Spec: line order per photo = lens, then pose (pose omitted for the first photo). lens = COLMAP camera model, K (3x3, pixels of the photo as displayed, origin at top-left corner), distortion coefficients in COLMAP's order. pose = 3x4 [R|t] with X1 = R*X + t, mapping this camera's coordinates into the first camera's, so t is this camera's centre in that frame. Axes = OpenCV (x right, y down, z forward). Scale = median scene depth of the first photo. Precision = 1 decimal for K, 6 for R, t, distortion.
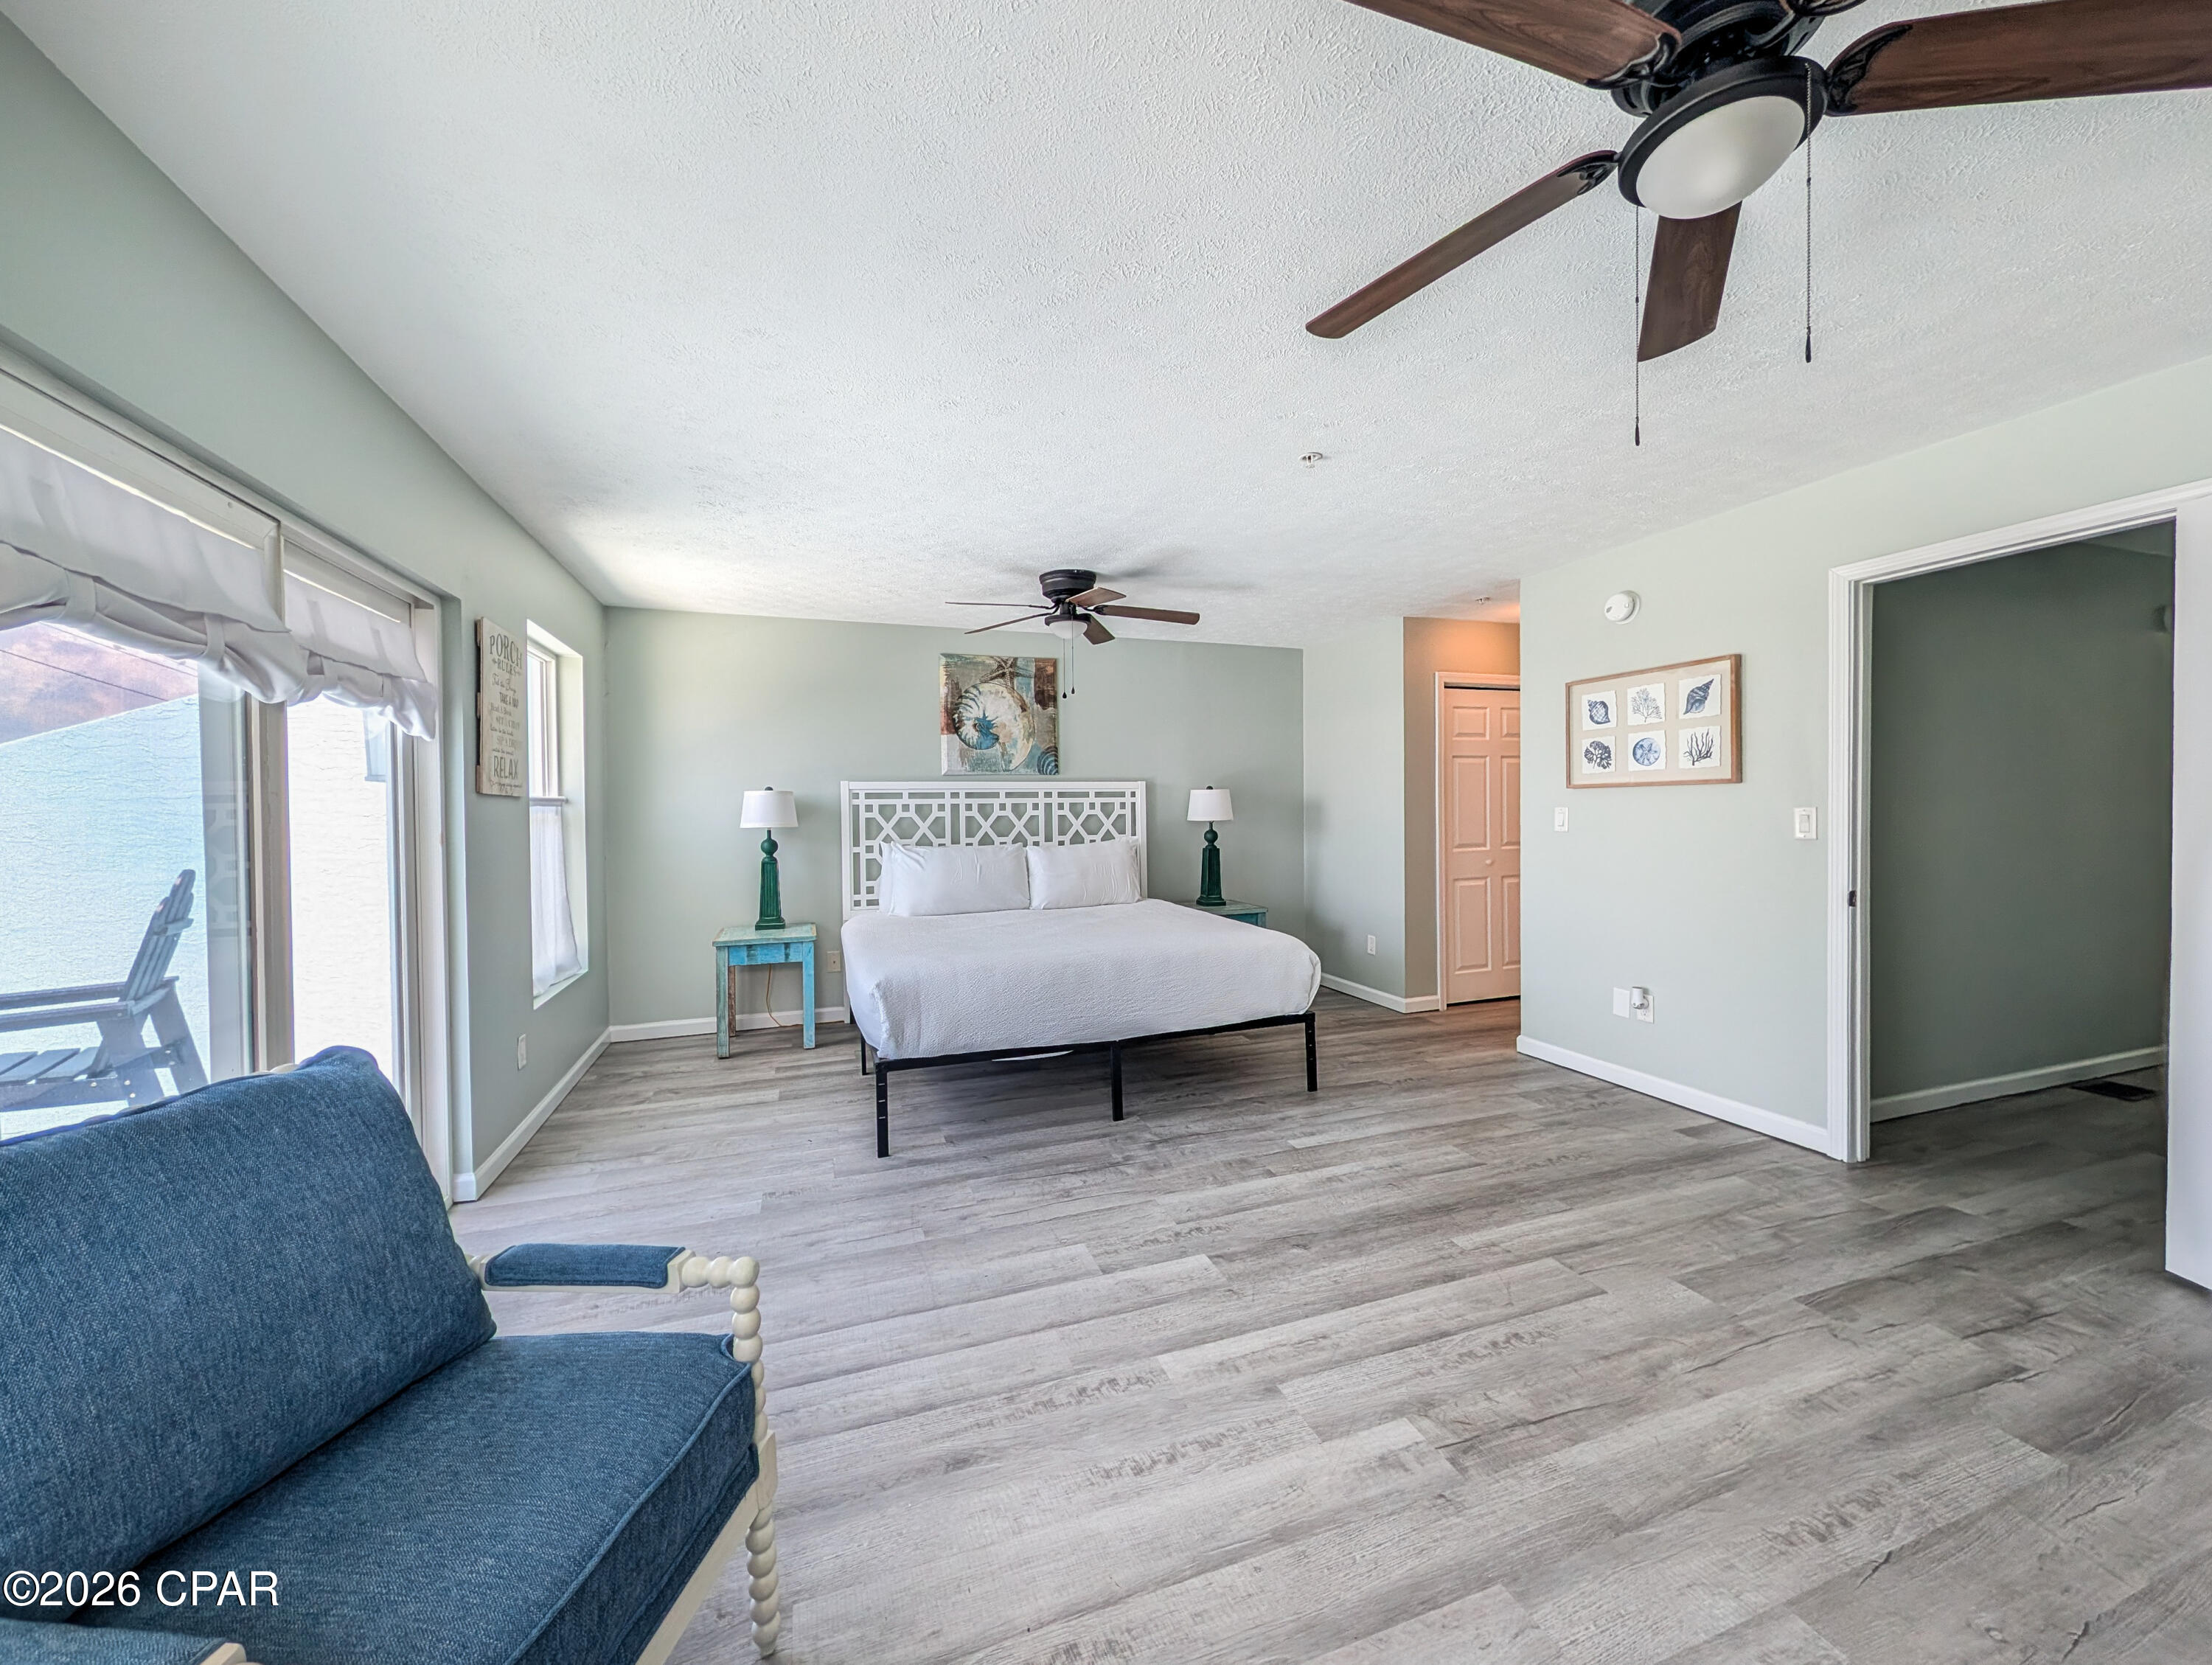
lens RADIAL K [[844.2, 0, 1106.0], [0, 844.2, 832.5], [0, 0, 1]] dist [0.010503, -0.000449]
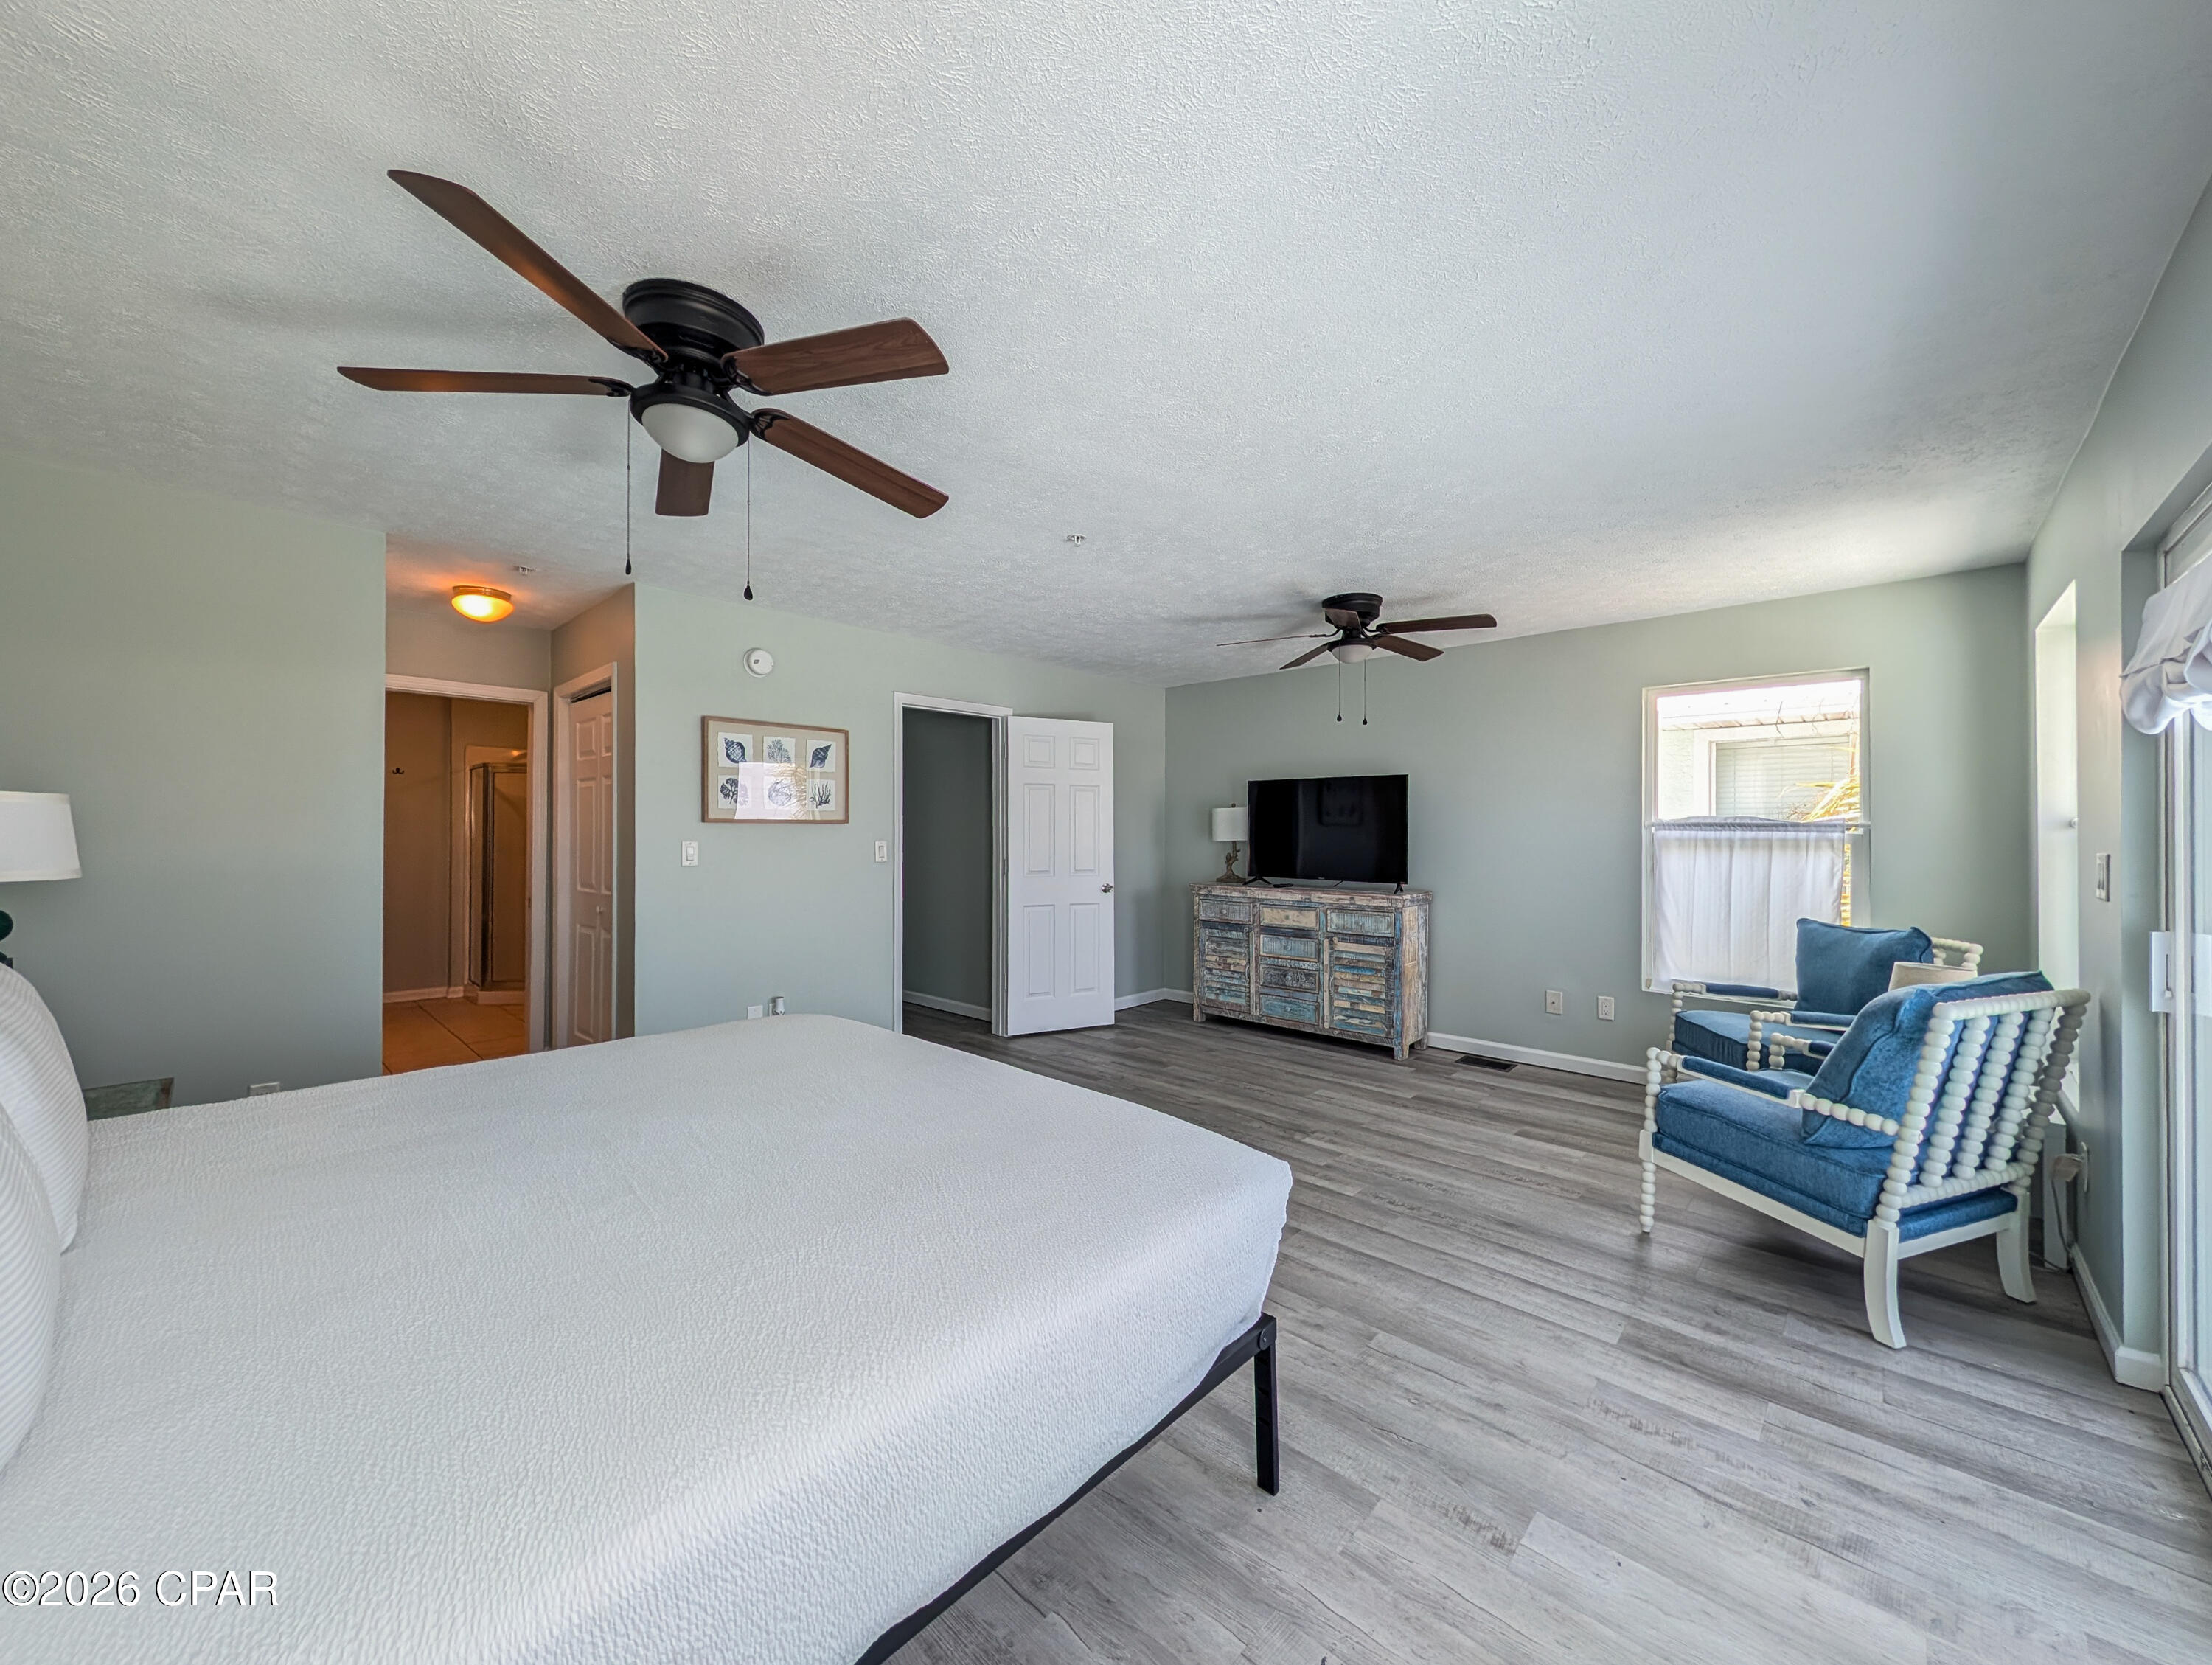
lens RADIAL K [[844.2, 0, 1106.0], [0, 844.2, 832.5], [0, 0, 1]] dist [0.010503, -0.000449]
pose [[-0.468348, 0.011291, 0.883472, -1.020659], [0.031010, 0.999512, 0.003665, -0.054828], [-0.883000, 0.029113, -0.468470, 1.952825]]
